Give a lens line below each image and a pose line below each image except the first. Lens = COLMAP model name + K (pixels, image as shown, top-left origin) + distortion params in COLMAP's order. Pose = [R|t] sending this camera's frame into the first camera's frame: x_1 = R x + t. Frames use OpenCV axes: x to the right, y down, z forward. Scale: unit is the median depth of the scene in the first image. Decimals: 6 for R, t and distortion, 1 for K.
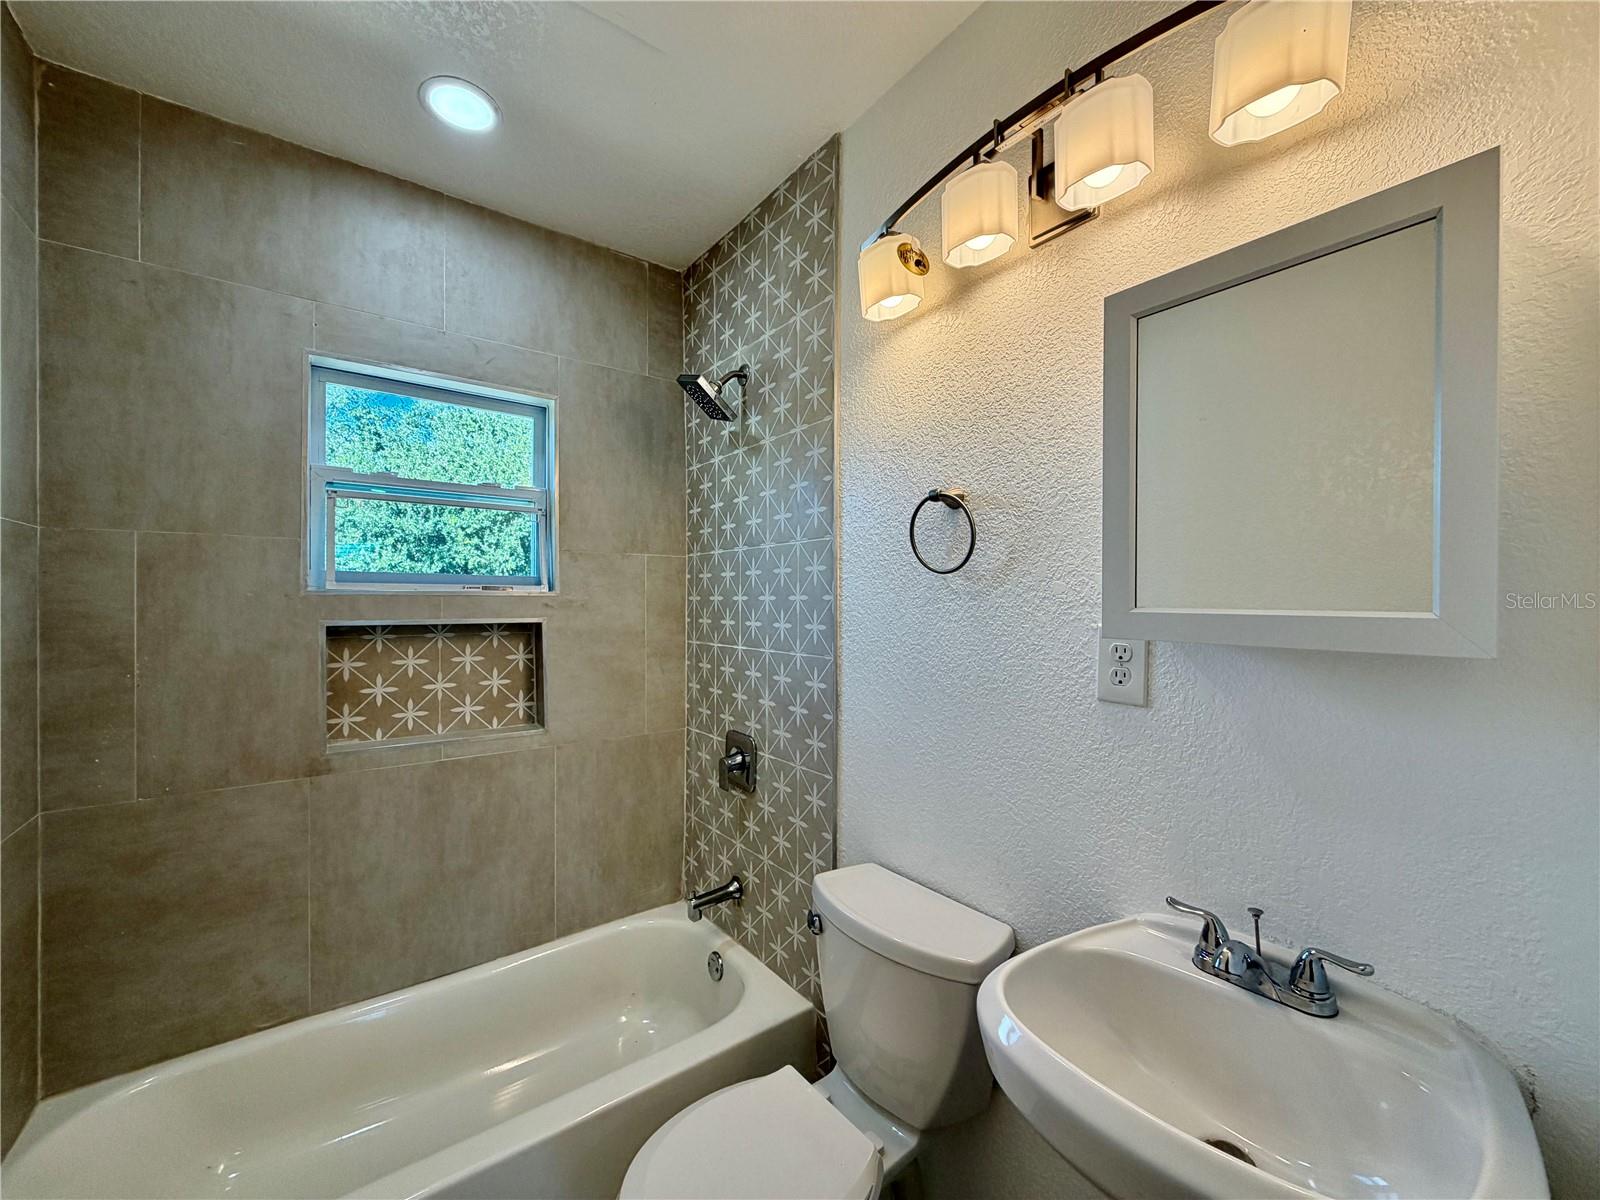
lens RADIAL K [[638.1, 0, 798.5], [0, 638.1, 605.0], [0, 0, 1]] dist [0.004461, -0.001004]
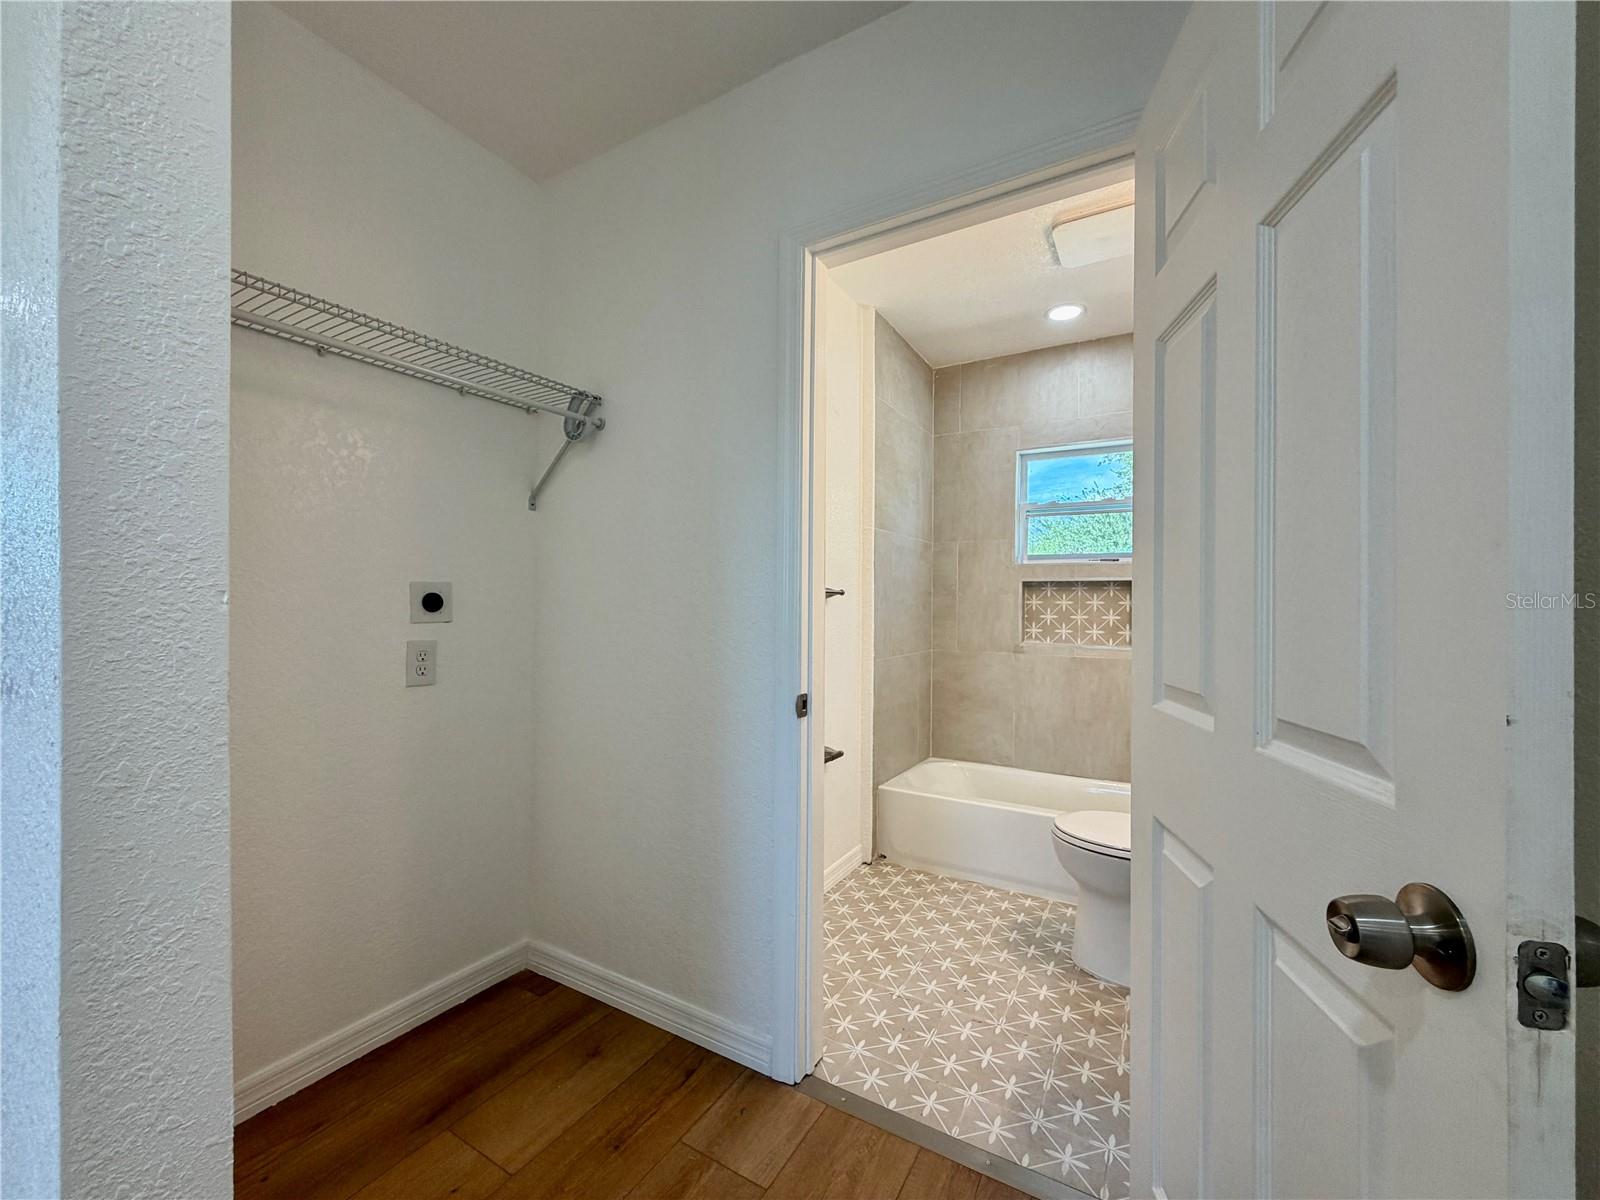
lens RADIAL K [[638.1, 0, 788.9], [0, 638.1, 599.3], [0, 0, 1]] dist [0.004461, -0.001004]
pose [[0.374924, 0.000279, -0.927056, 0.843371], [-0.011412, 0.999926, -0.004314, 0.103481], [0.926985, 0.012198, 0.374899, -0.441087]]
